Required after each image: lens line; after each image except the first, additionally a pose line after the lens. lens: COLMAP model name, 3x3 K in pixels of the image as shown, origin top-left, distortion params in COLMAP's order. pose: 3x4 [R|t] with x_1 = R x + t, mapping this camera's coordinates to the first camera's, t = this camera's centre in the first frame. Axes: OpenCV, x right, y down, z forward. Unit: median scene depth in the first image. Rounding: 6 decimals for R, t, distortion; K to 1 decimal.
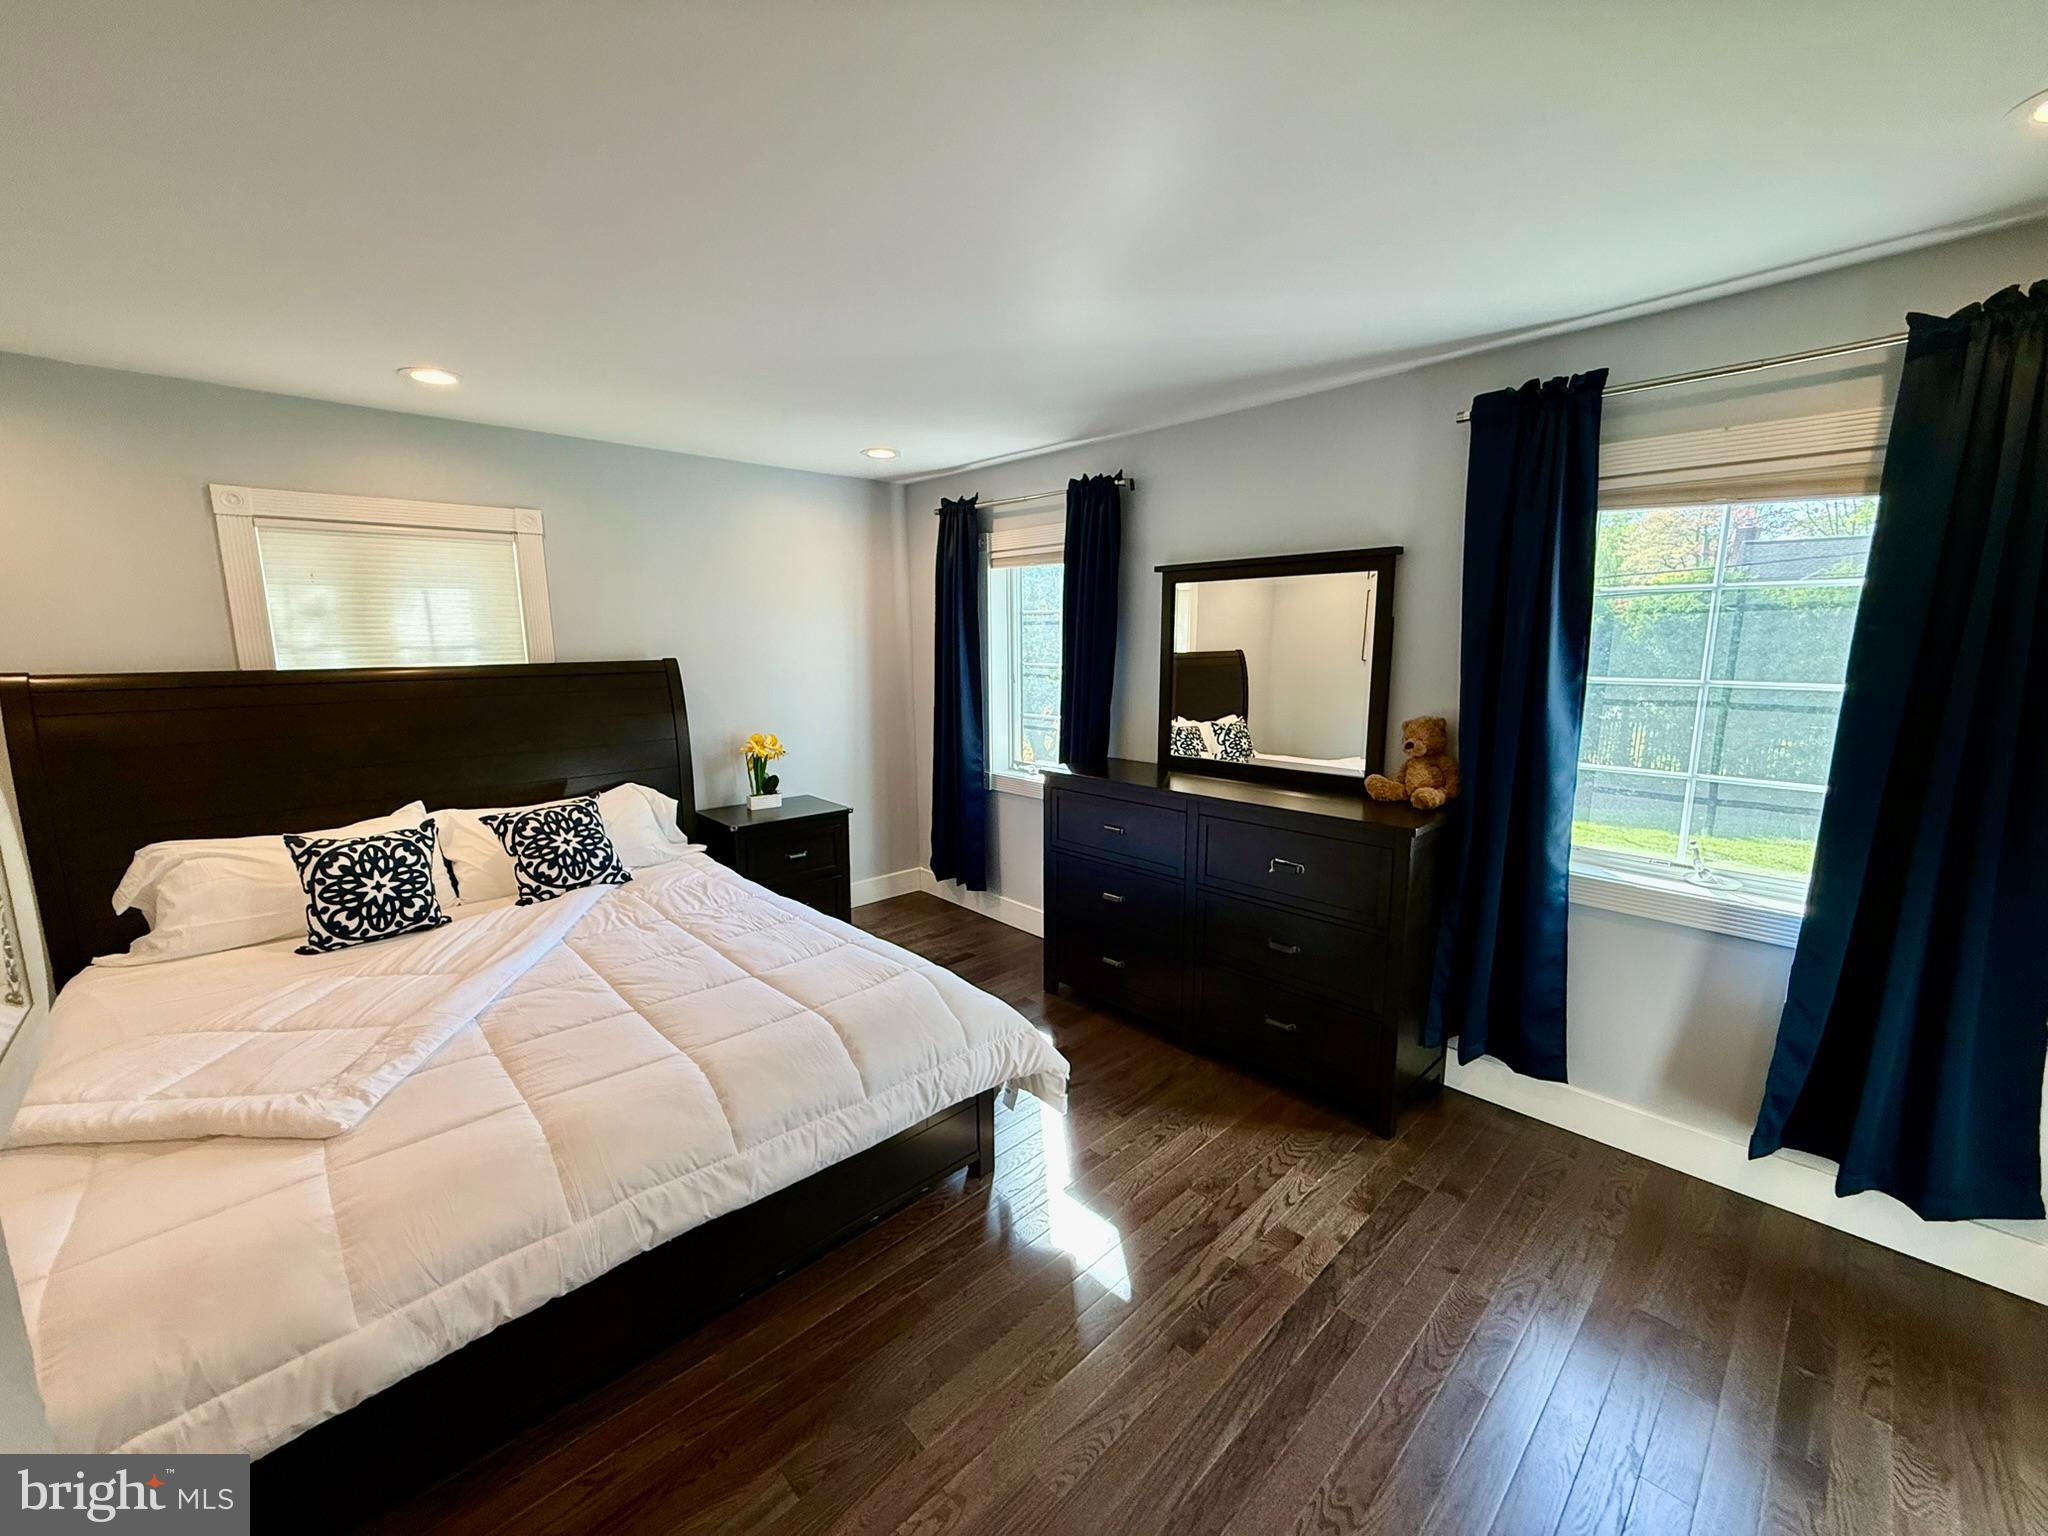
lens RADIAL K [[818.2, 0, 1018.4], [0, 818.2, 753.2], [0, 0, 1]] dist [0.002290, -0.000476]
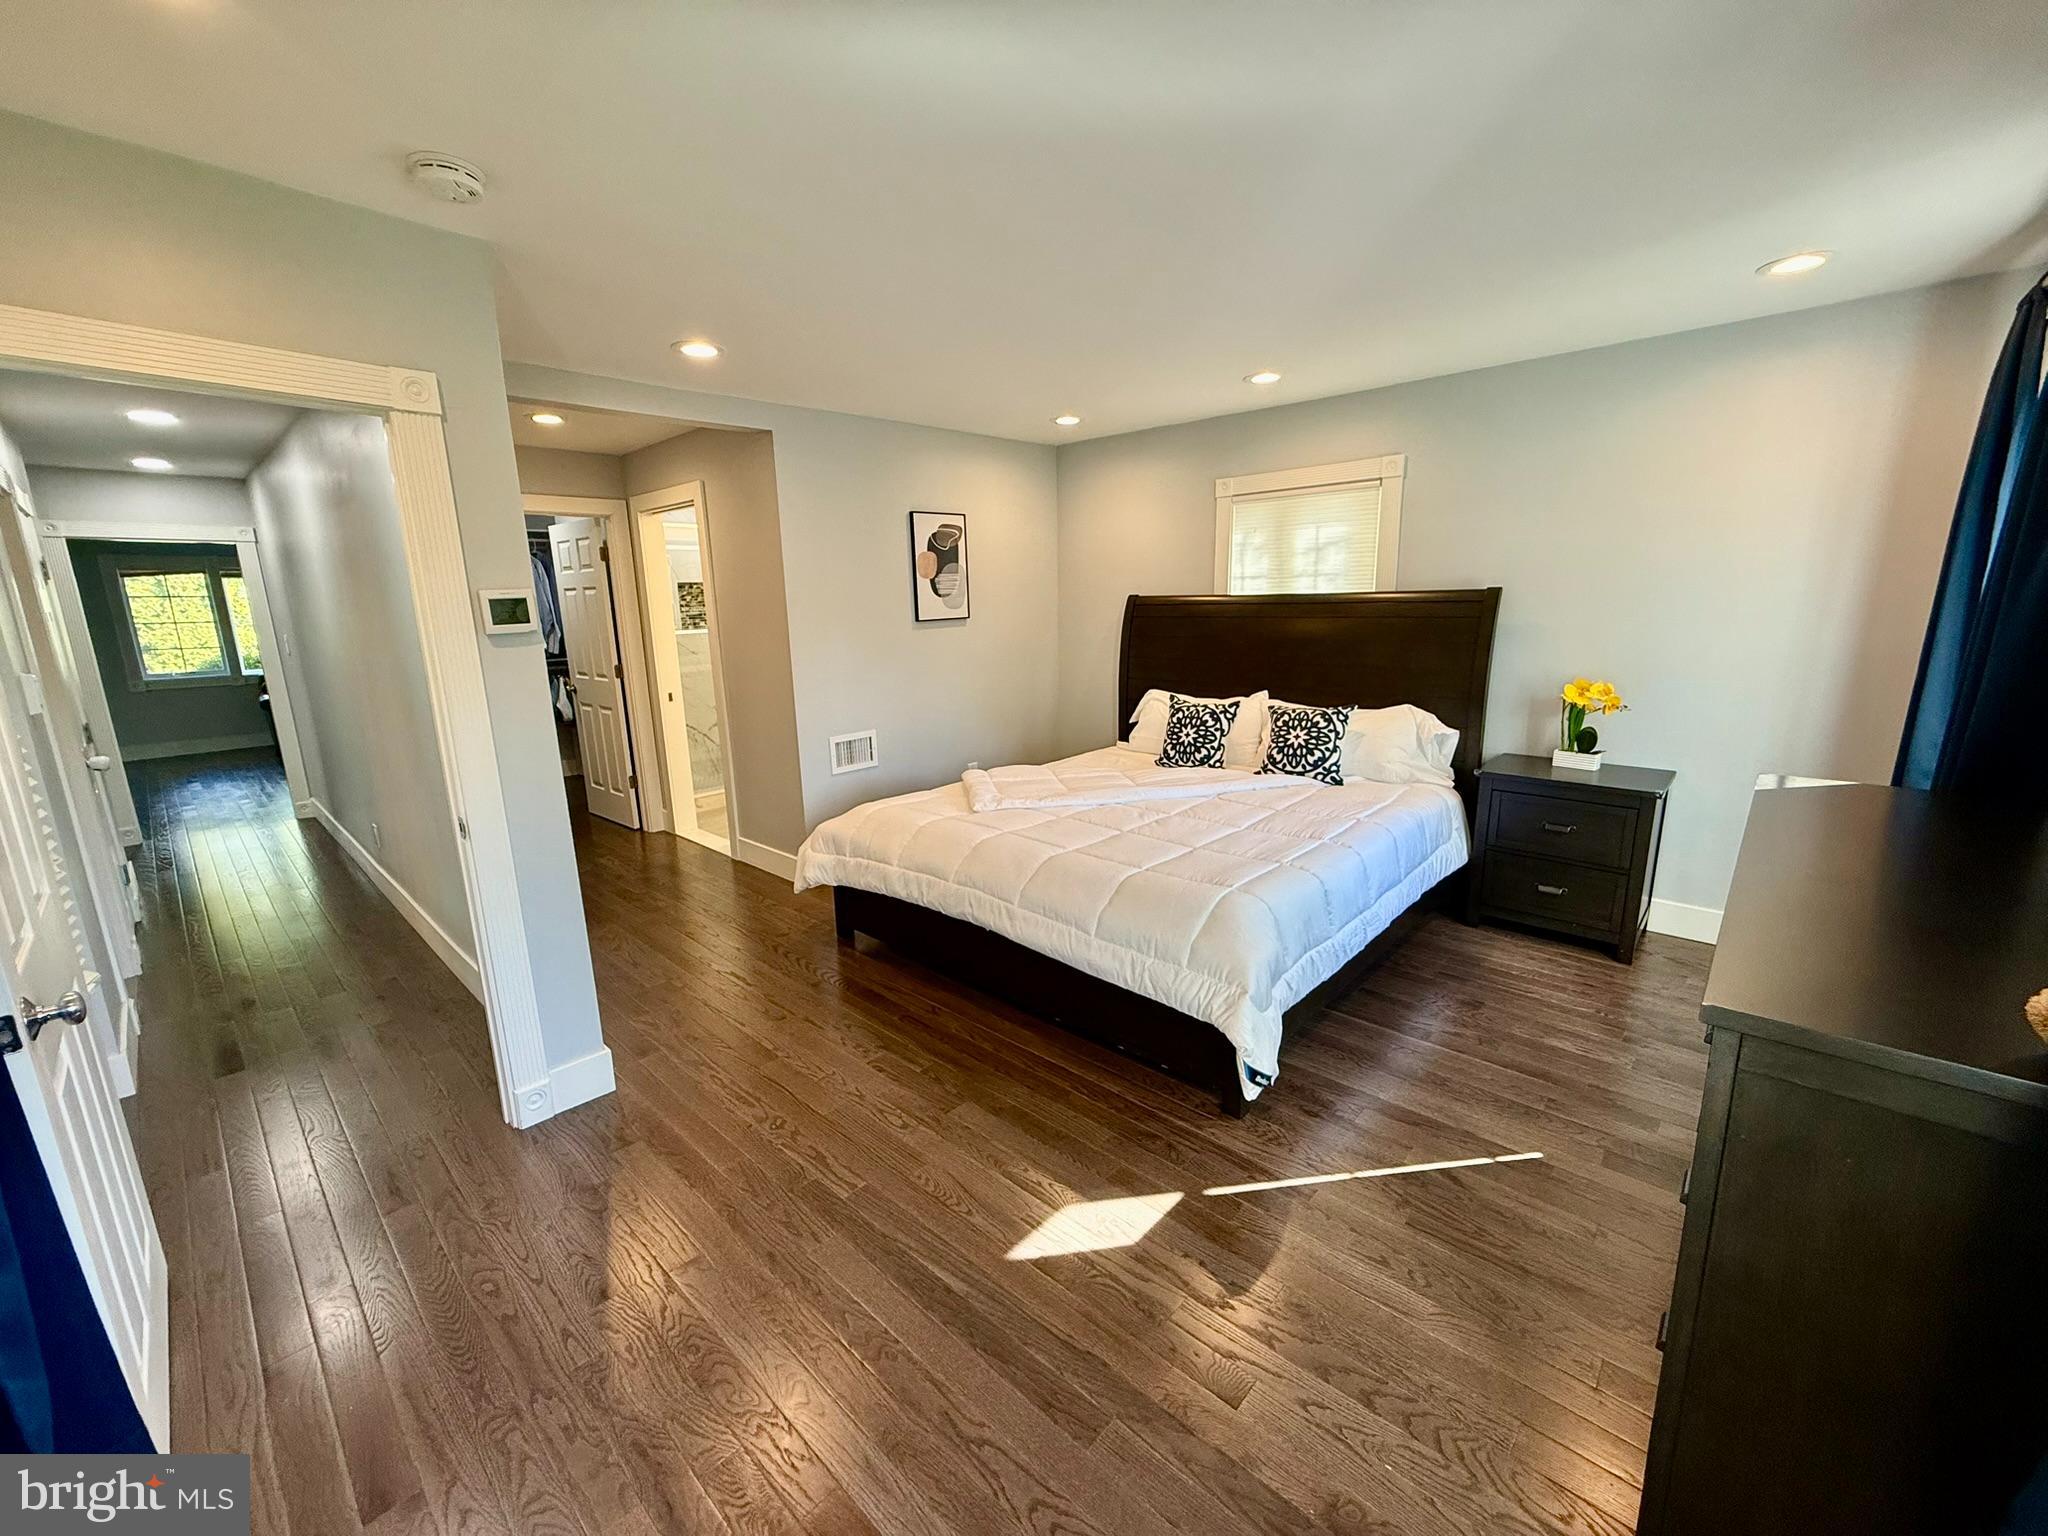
lens RADIAL K [[818.2, 0, 1024.3], [0, 818.2, 763.3], [0, 0, 1]] dist [0.002290, -0.000476]
pose [[0.058713, 0.205059, -0.976987, 0.751904], [-0.118818, 0.973154, 0.197114, -0.056601], [0.991179, 0.104511, 0.081502, 0.577495]]
